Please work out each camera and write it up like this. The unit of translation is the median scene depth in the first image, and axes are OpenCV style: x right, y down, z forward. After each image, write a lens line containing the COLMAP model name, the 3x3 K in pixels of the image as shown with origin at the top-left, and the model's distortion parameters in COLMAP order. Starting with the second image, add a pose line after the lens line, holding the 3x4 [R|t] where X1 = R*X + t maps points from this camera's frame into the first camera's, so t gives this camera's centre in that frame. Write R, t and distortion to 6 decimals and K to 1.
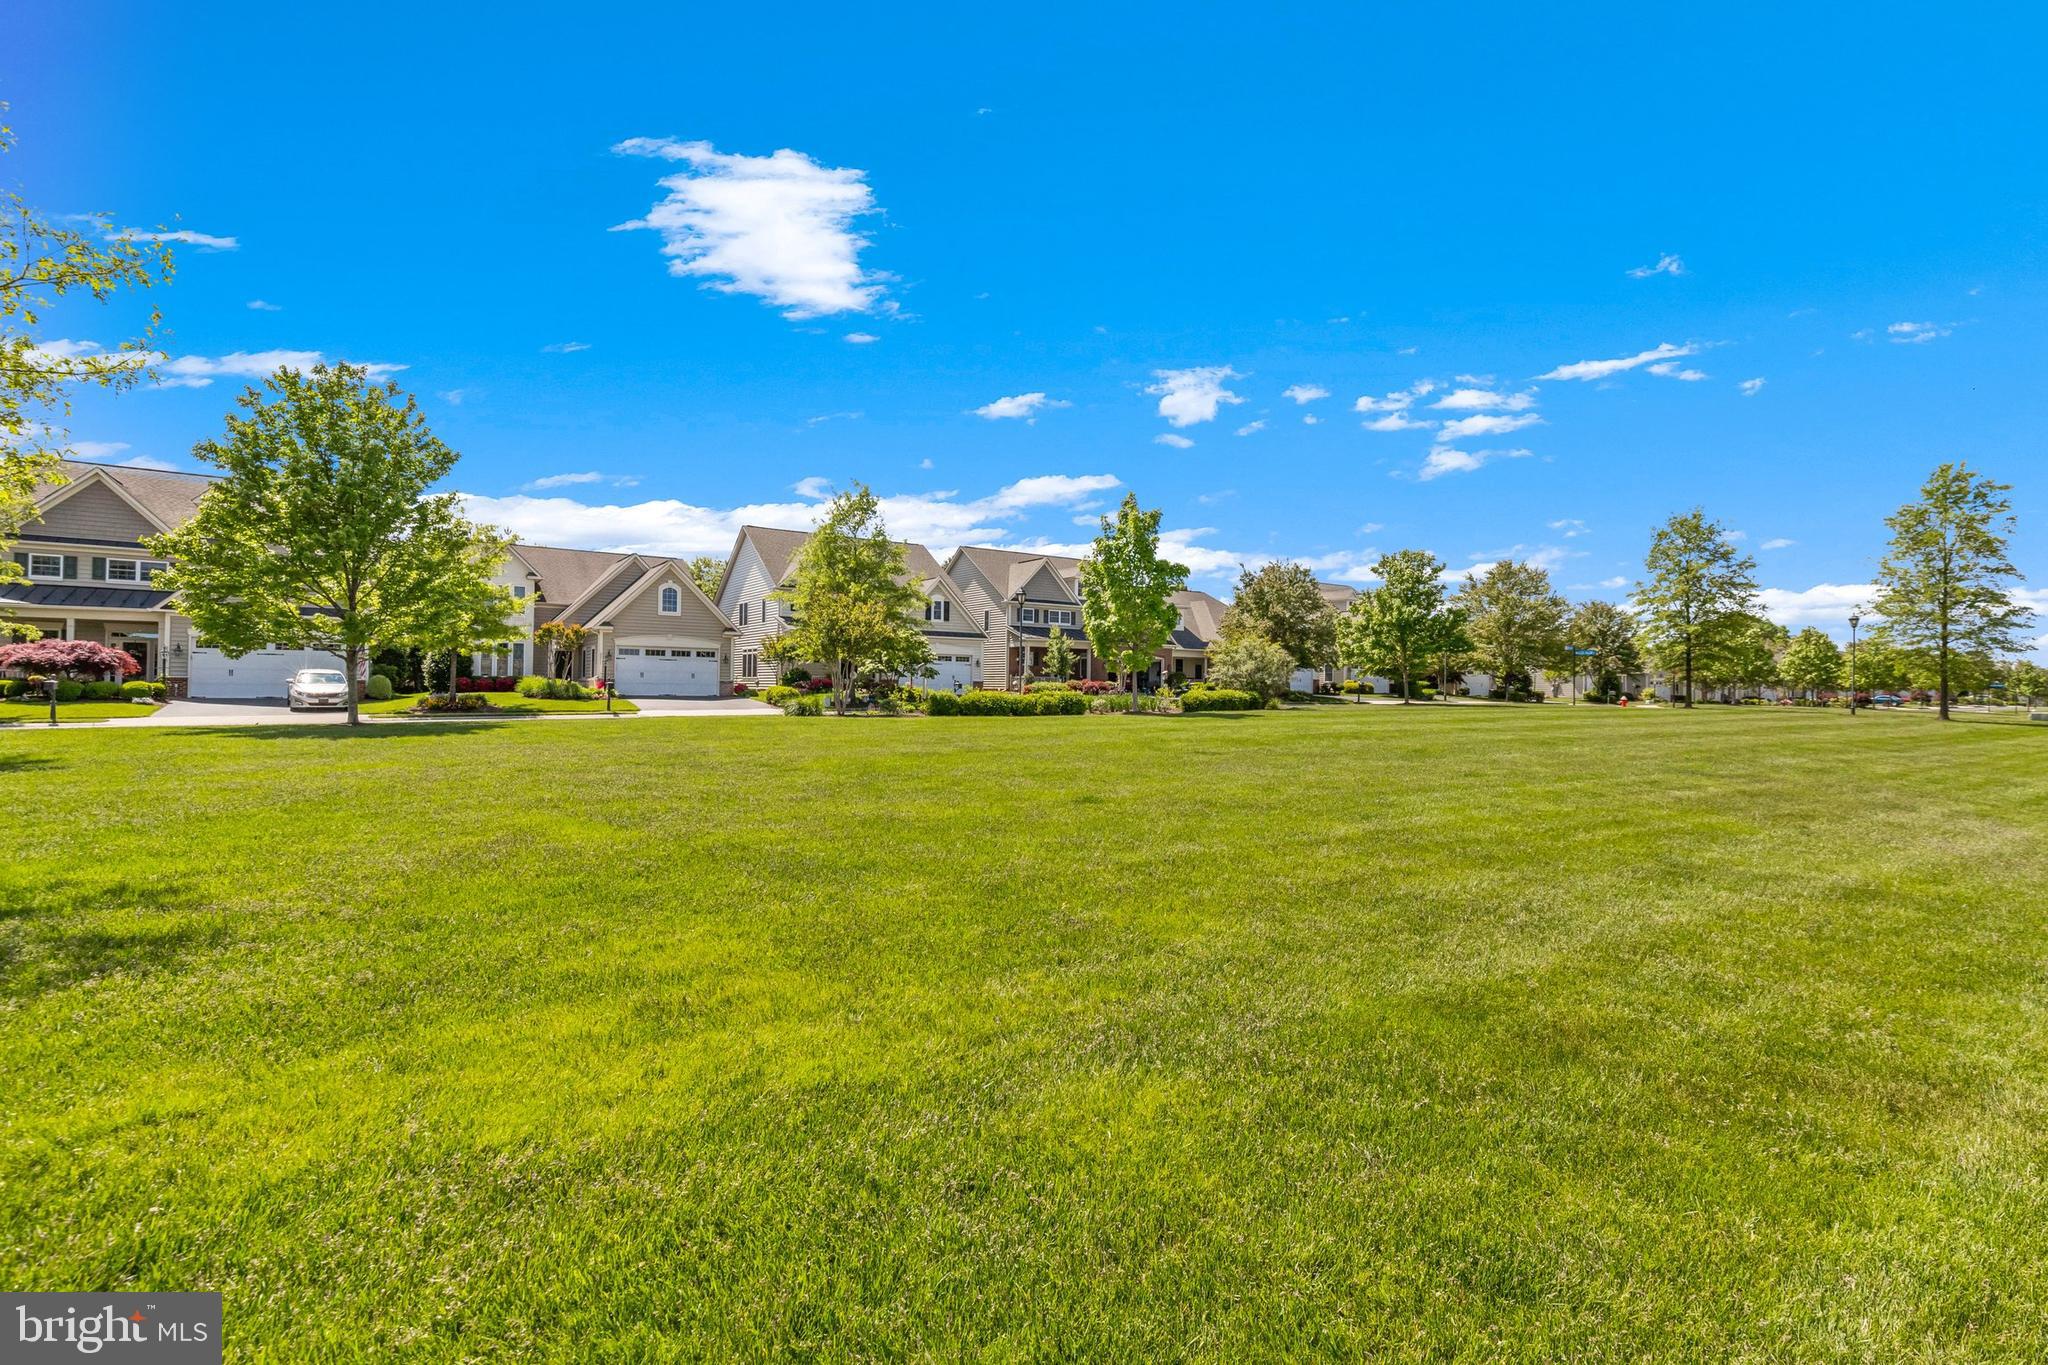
lens RADIAL K [[946.2, 0, 1042.9], [0, 946.2, 682.5], [0, 0, 1]] dist [0.018806, -0.000565]
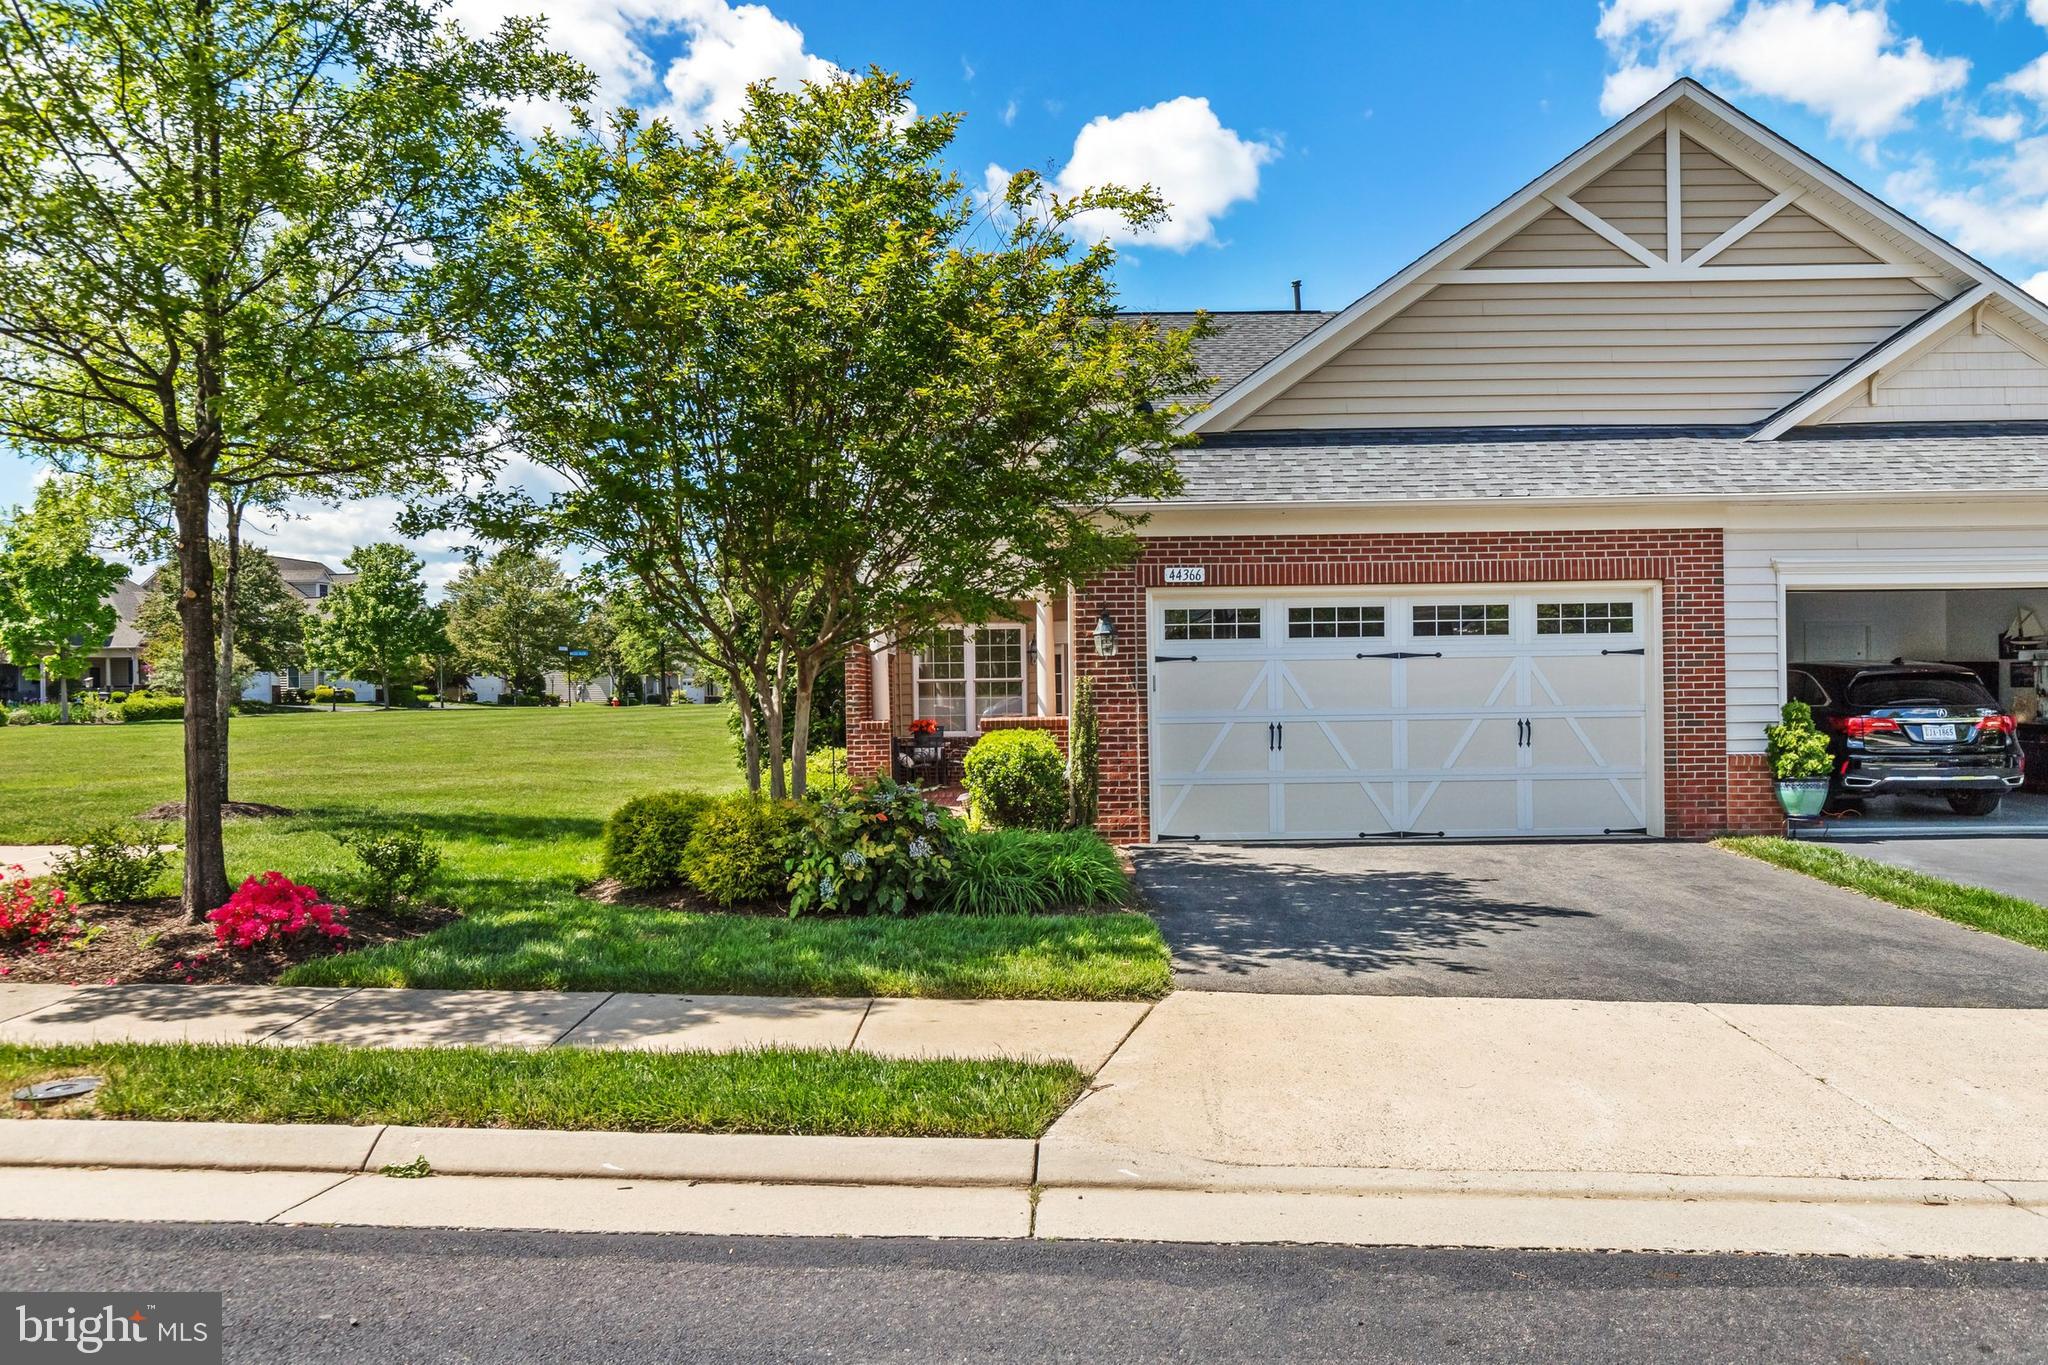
lens RADIAL K [[1319.7, 0, 1024.0], [0, 1319.7, 682.5], [0, 0, 1]] dist [0.001108, 0.000885]
pose [[0.697170, -0.014803, 0.716753, -0.082117], [0.017532, 0.999840, 0.003596, 0.001744], [-0.716691, 0.010059, 0.697318, -0.266776]]
